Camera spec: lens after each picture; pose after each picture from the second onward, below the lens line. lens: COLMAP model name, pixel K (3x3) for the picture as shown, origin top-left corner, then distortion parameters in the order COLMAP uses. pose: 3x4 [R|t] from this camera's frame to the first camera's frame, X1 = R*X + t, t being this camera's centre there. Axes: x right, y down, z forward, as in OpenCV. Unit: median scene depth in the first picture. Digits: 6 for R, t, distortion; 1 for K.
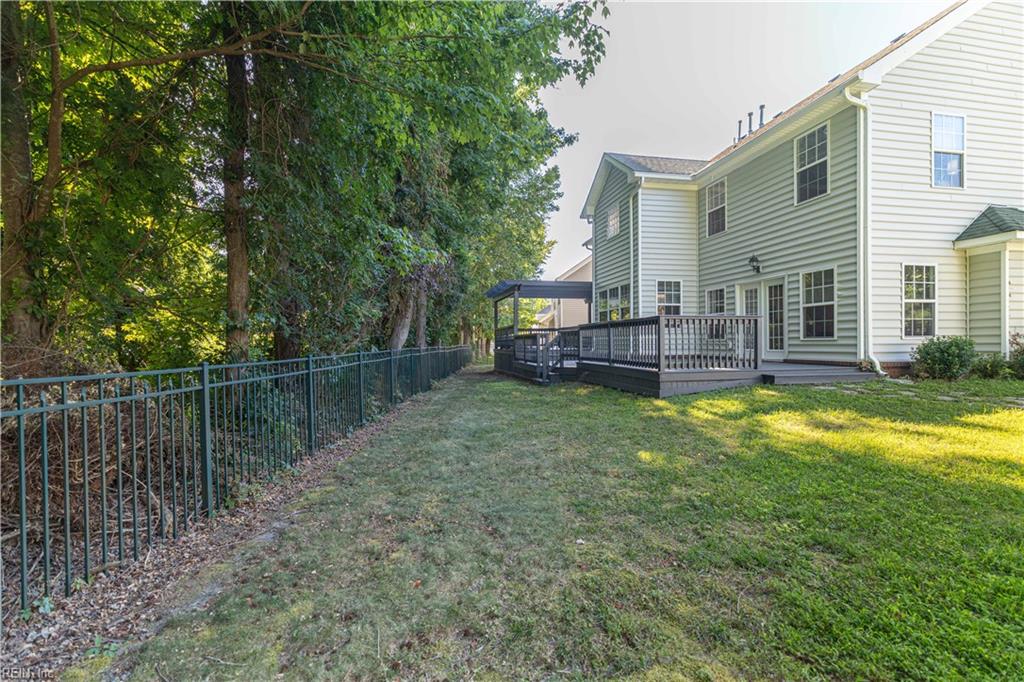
lens RADIAL K [[441.6, 0, 512.7], [0, 441.6, 343.6], [0, 0, 1]] dist [0.002171, 0.000169]
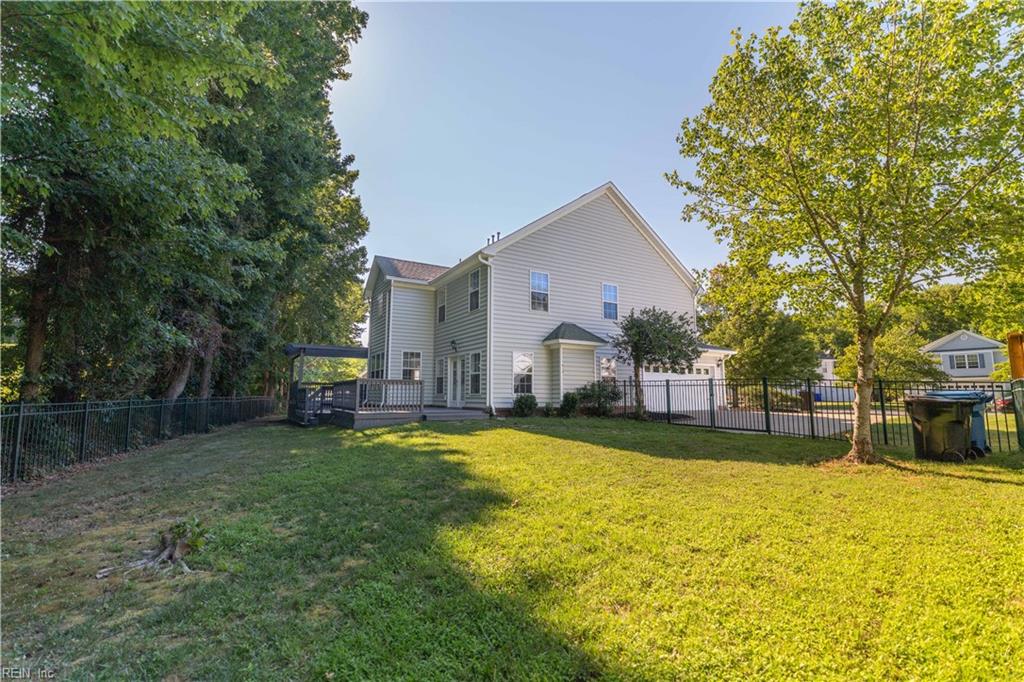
lens RADIAL K [[441.6, 0, 512.0], [0, 441.6, 343.6], [0, 0, 1]] dist [0.002171, 0.000169]
pose [[0.943943, 0.049267, 0.326411, 0.274643], [-0.010047, 0.992630, -0.120769, -0.000352], [-0.329955, 0.110719, 0.937481, -0.618216]]
